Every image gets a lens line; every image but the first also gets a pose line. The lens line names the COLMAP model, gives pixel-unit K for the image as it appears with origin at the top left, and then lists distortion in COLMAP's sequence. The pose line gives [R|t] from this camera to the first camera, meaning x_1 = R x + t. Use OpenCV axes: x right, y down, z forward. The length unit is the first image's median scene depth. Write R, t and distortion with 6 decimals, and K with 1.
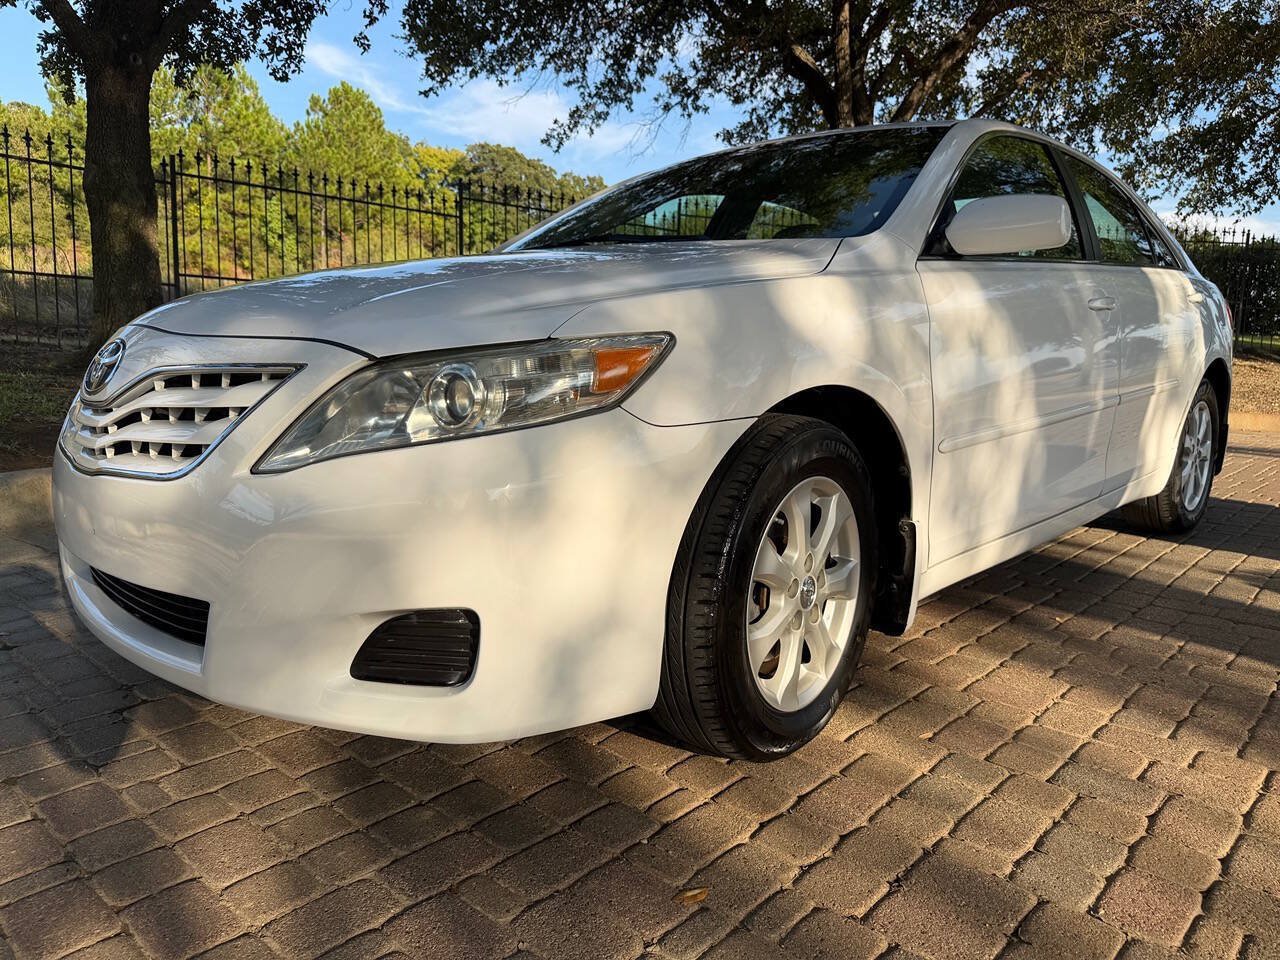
lens RADIAL K [[920.0, 0, 636.8], [0, 920.0, 470.9], [0, 0, 1]] dist [0.019021, -0.027545]
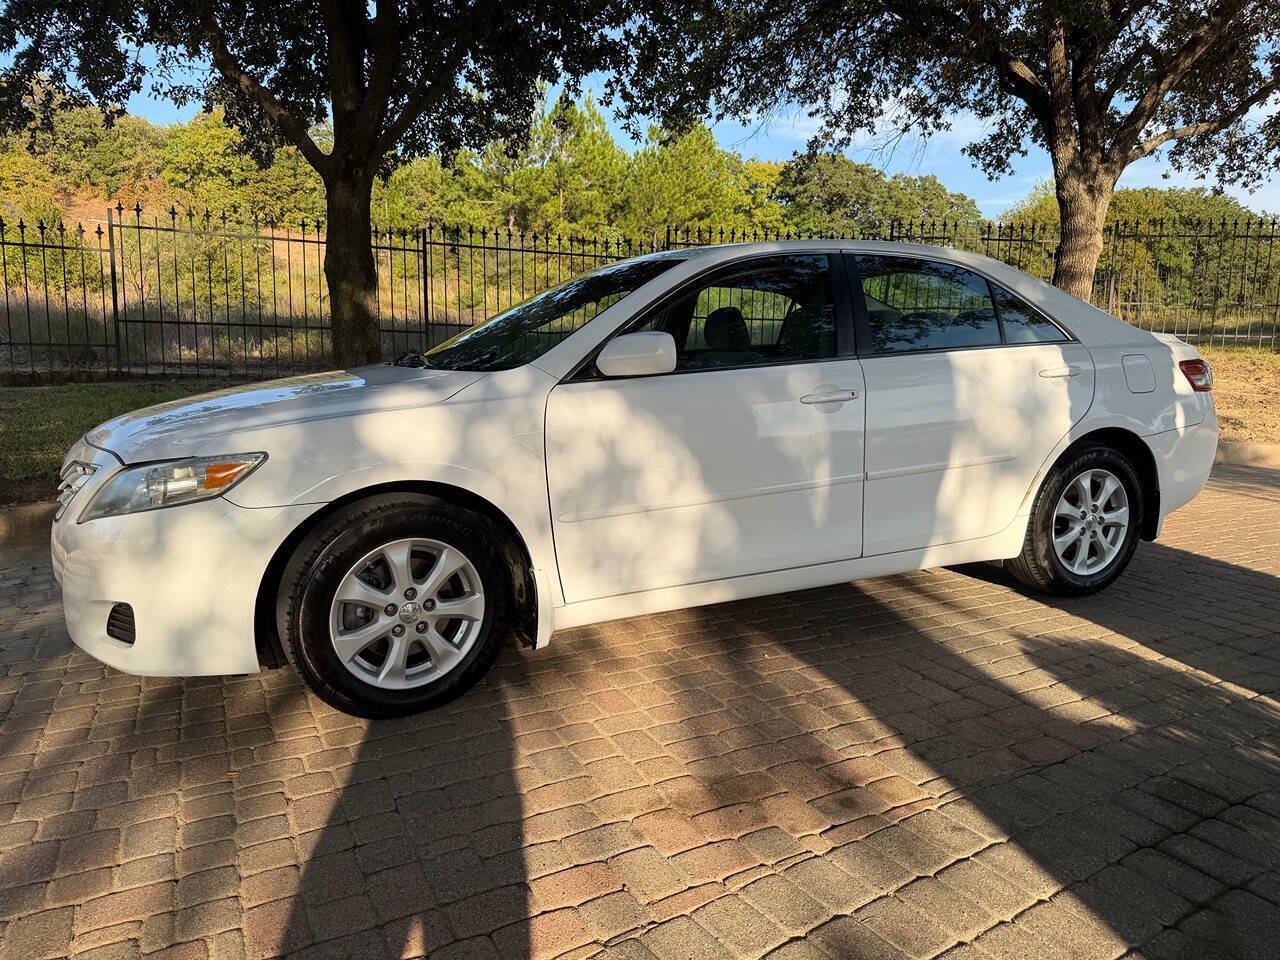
lens RADIAL K [[920.0, 0, 641.5], [0, 920.0, 481.5], [0, 0, 1]] dist [0.019021, -0.027545]
pose [[0.932965, 0.036990, -0.358062, 0.136966], [-0.034613, 0.999316, 0.013047, -0.015062], [0.358300, 0.000221, 0.933607, -0.036744]]
